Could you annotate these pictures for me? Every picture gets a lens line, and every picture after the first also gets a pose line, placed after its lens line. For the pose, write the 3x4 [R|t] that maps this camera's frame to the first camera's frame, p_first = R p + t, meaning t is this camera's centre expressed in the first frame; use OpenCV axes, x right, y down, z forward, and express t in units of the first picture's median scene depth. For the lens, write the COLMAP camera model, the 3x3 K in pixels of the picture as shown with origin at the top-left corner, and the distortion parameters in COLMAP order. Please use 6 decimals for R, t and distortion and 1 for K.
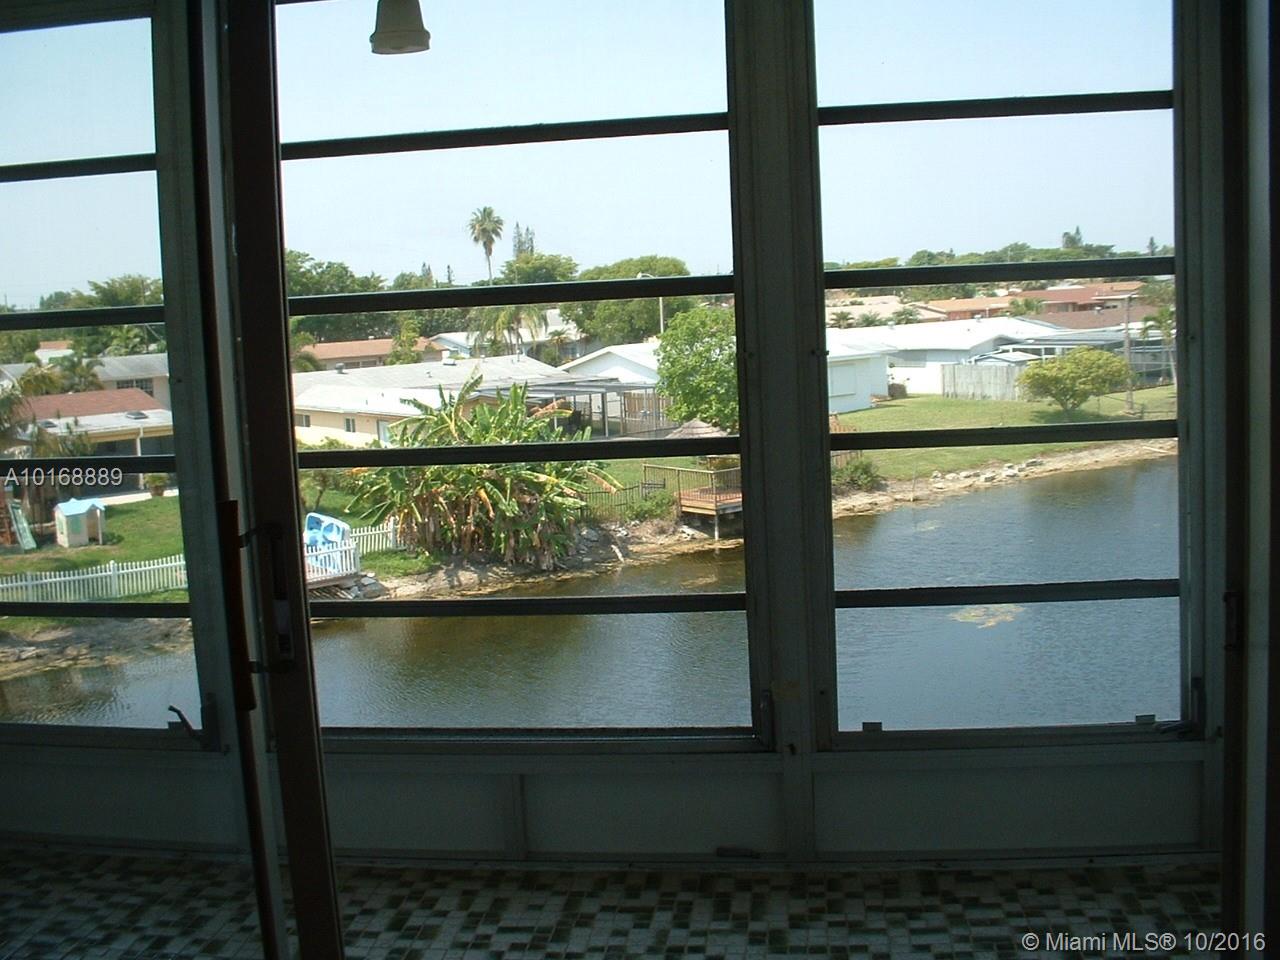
lens RADIAL K [[1519.8, 0, 587.2], [0, 1519.8, 369.5], [0, 0, 1]] dist [-0.215999, 0.106963]
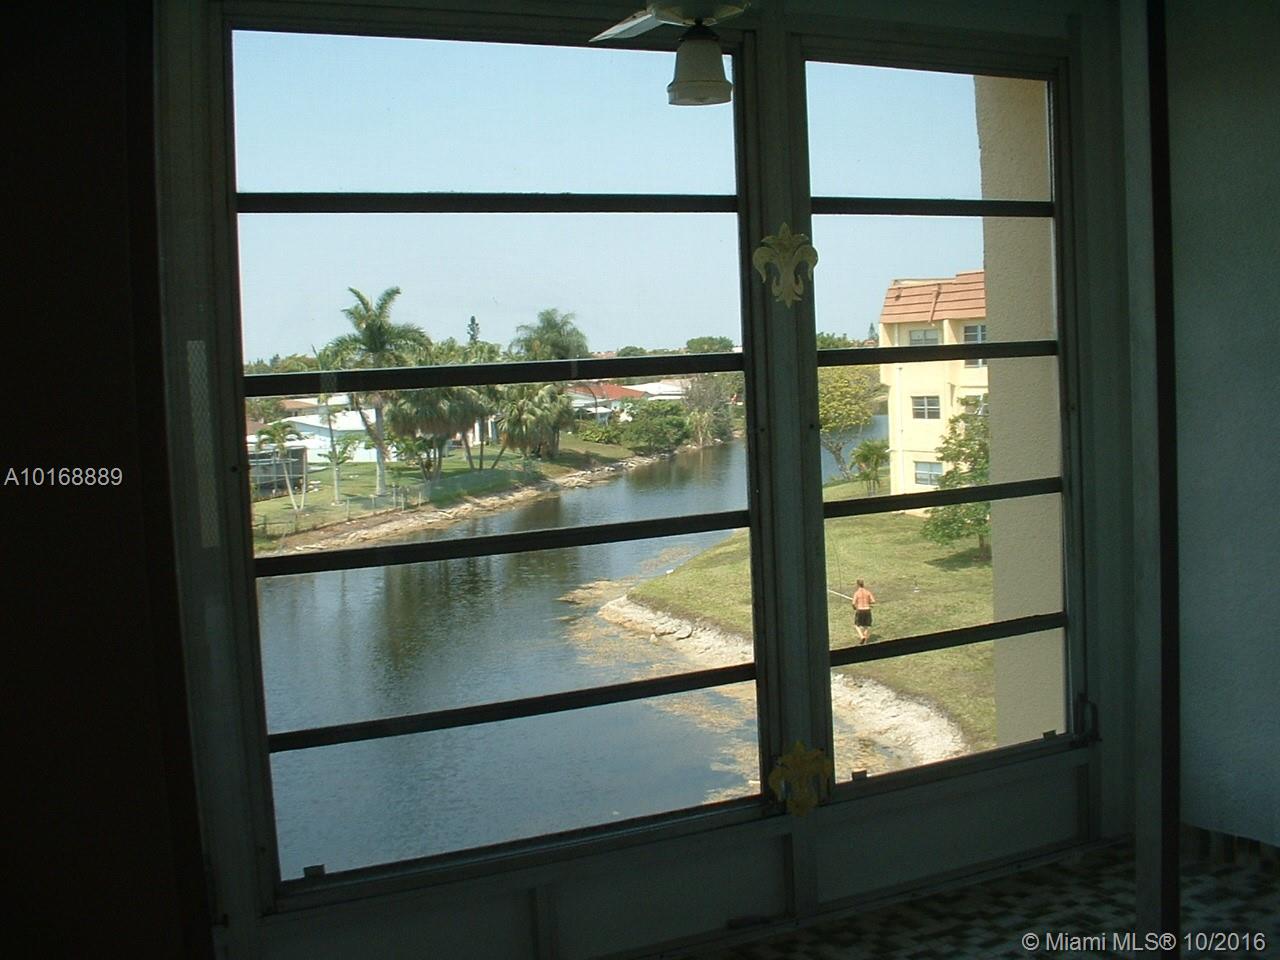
lens RADIAL K [[1519.8, 0, 587.2], [0, 1519.8, 369.5], [0, 0, 1]] dist [-0.215999, 0.106963]
pose [[0.829406, 0.009357, 0.558568, -0.563173], [0.034324, 0.997117, -0.067670, 0.015112], [-0.557590, 0.075298, 0.826694, 0.206446]]
